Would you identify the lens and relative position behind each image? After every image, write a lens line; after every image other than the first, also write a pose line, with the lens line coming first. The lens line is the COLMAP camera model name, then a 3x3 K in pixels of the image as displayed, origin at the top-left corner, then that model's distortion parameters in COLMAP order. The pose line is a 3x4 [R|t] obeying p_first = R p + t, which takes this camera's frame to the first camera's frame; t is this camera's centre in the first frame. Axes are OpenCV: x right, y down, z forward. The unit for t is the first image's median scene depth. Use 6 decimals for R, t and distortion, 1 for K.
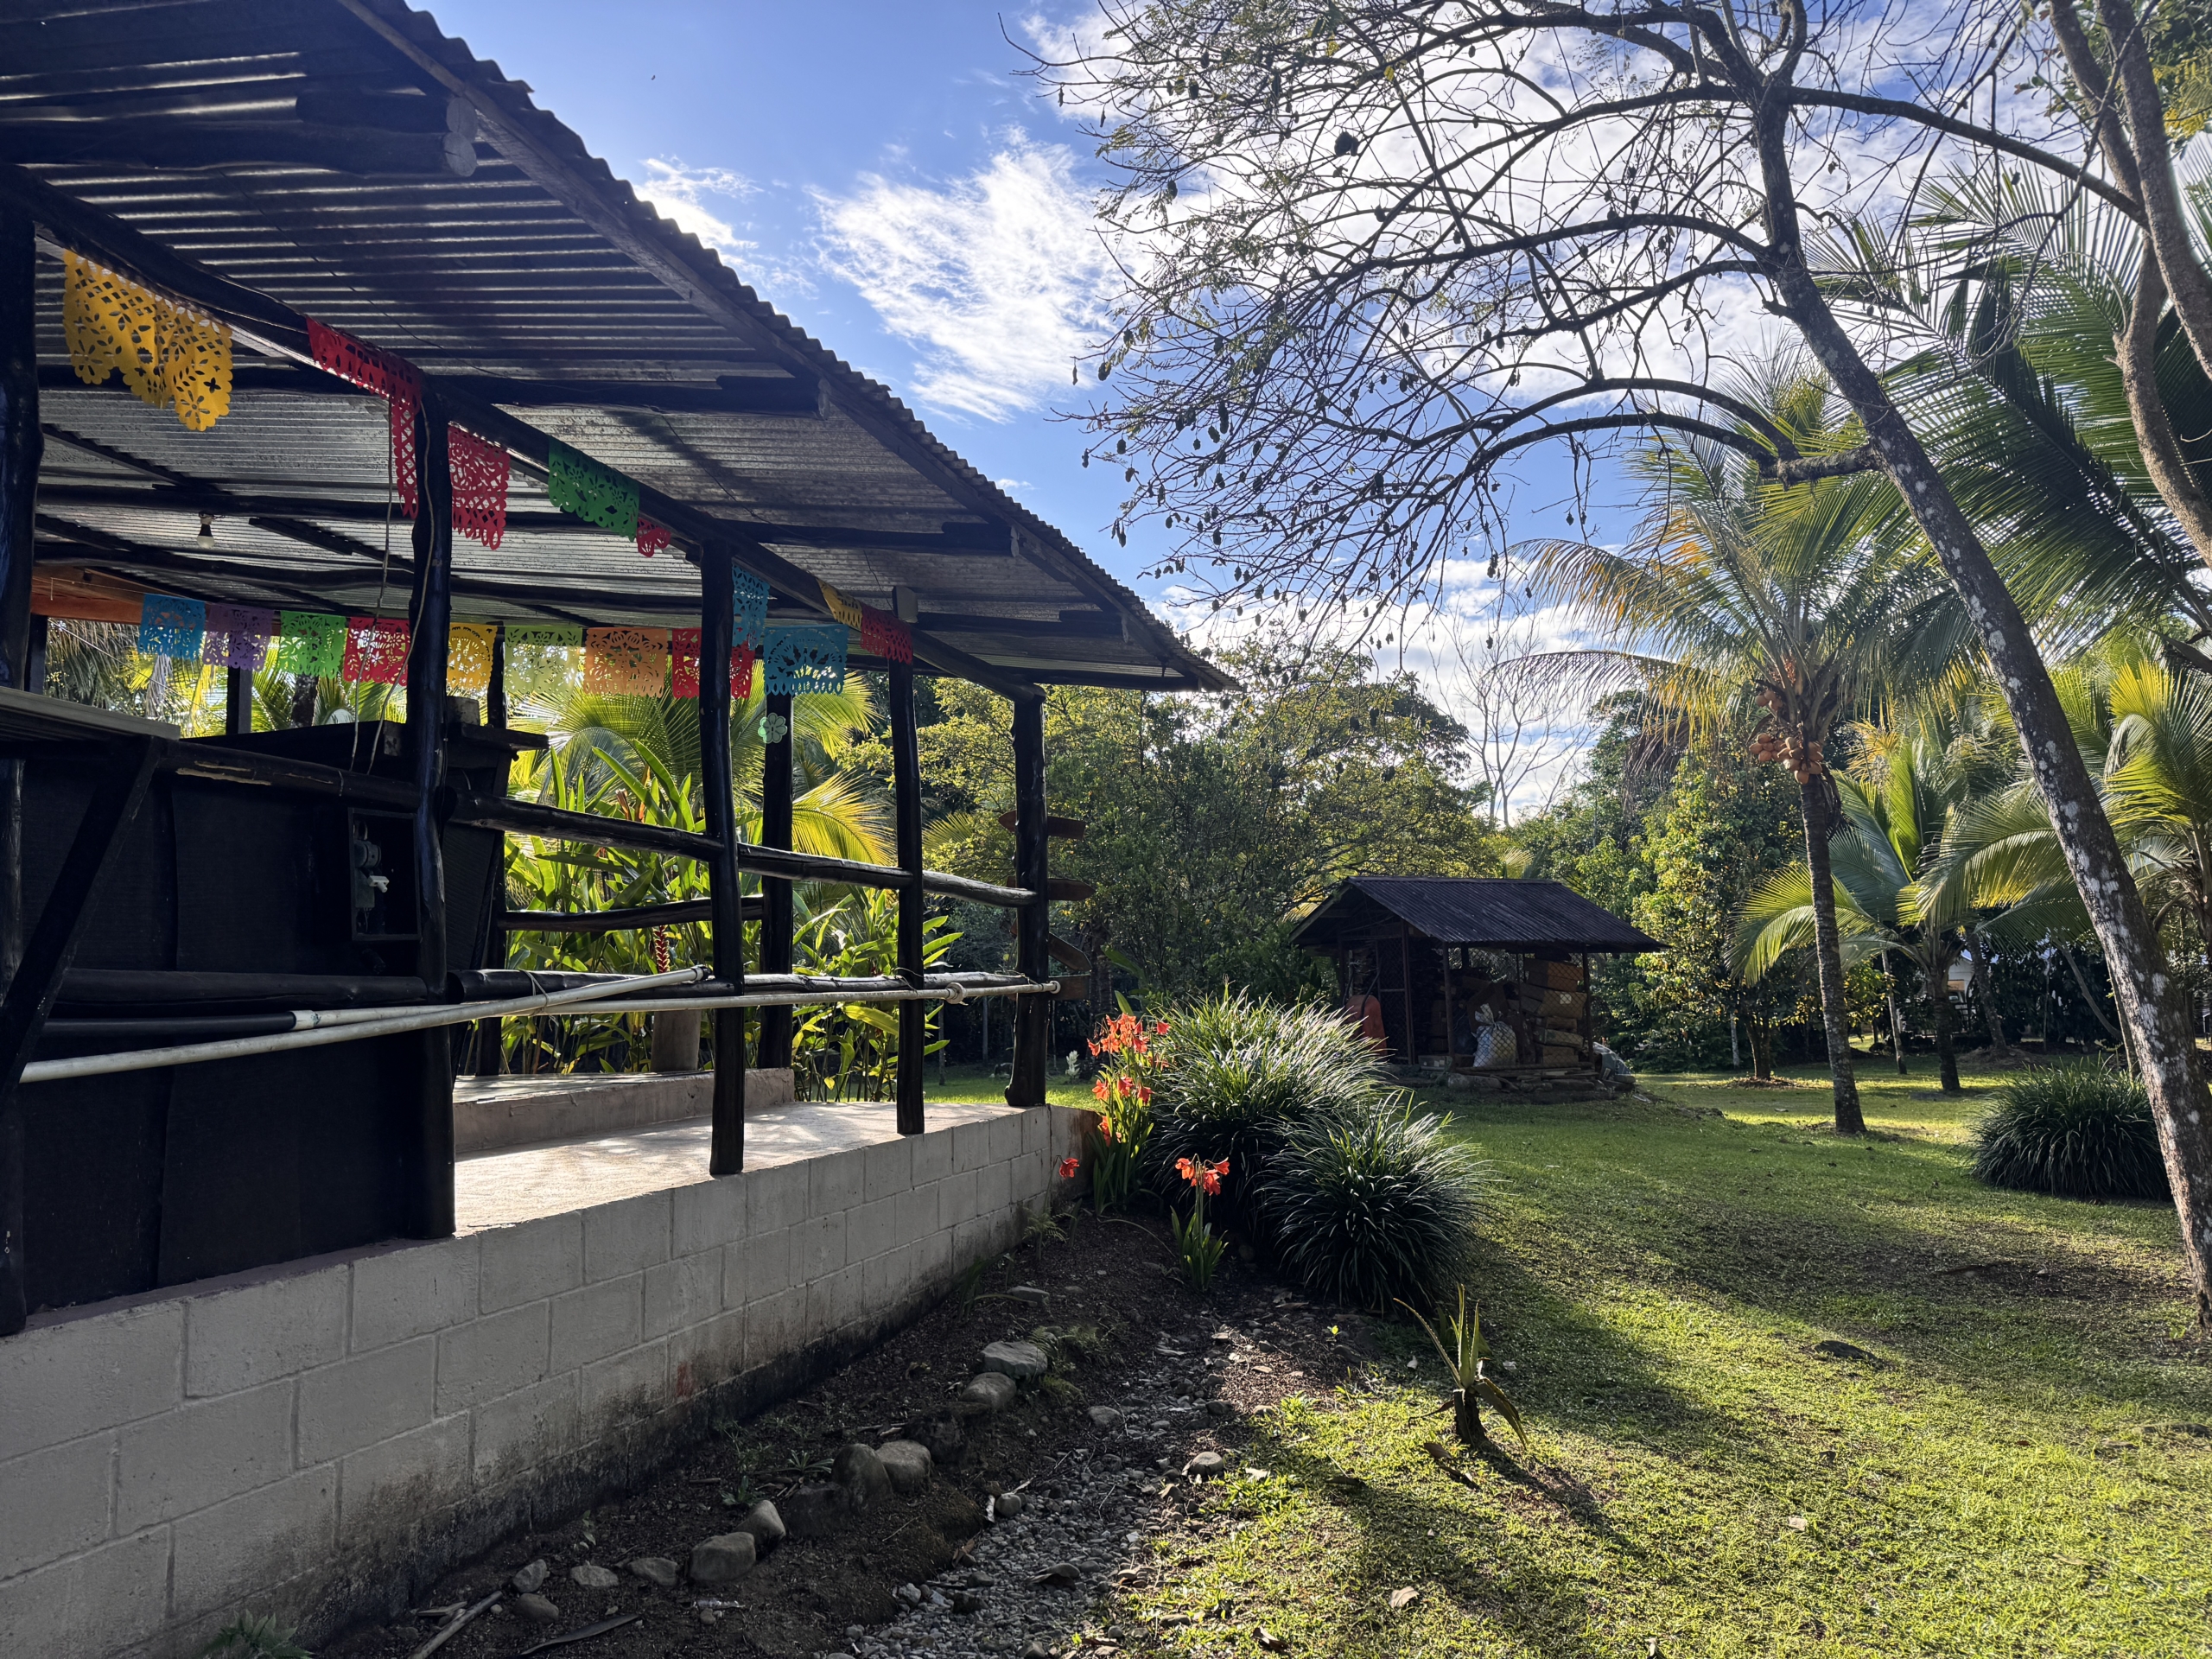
lens RADIAL K [[1597.6, 0, 1101.1], [0, 1597.6, 835.6], [0, 0, 1]] dist [0.139220, -0.253456]
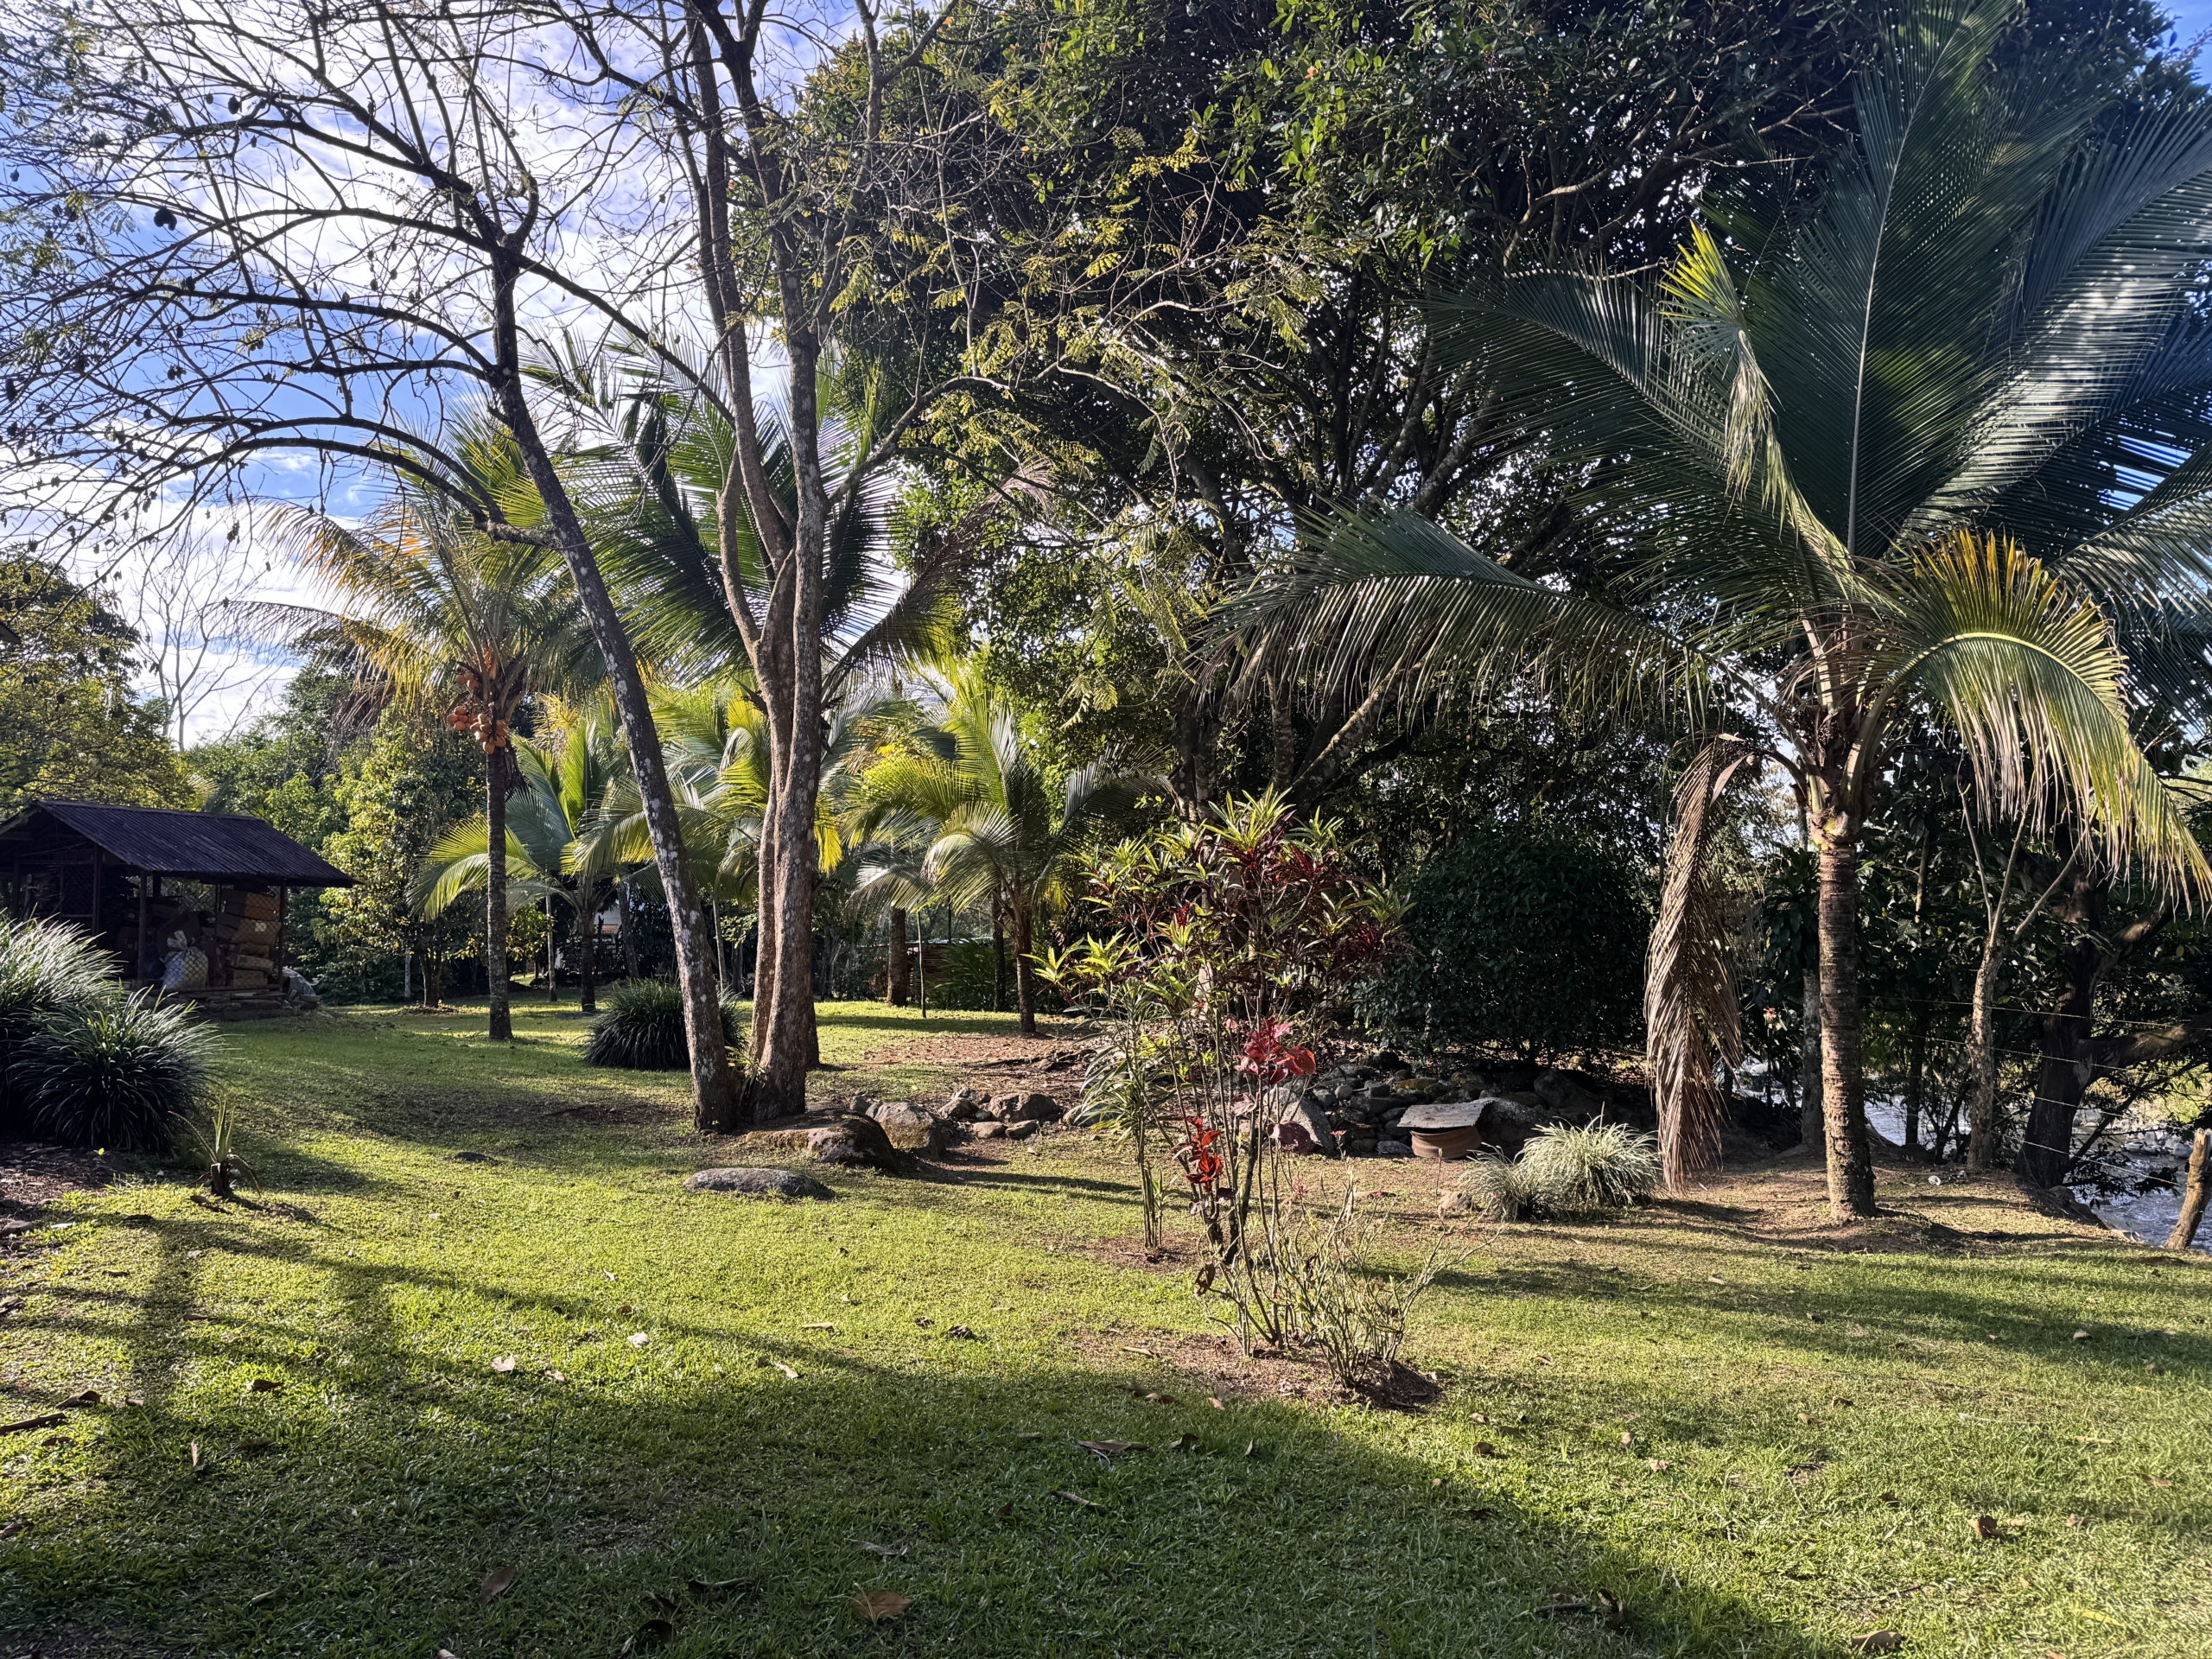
lens RADIAL K [[1597.6, 0, 1101.1], [0, 1597.6, 835.6], [0, 0, 1]] dist [0.139220, -0.253456]
pose [[0.715855, 0.066124, 0.695111, -0.070169], [-0.090247, 0.995918, -0.001798, -0.009172], [-0.692392, -0.061444, 0.718900, -0.170020]]
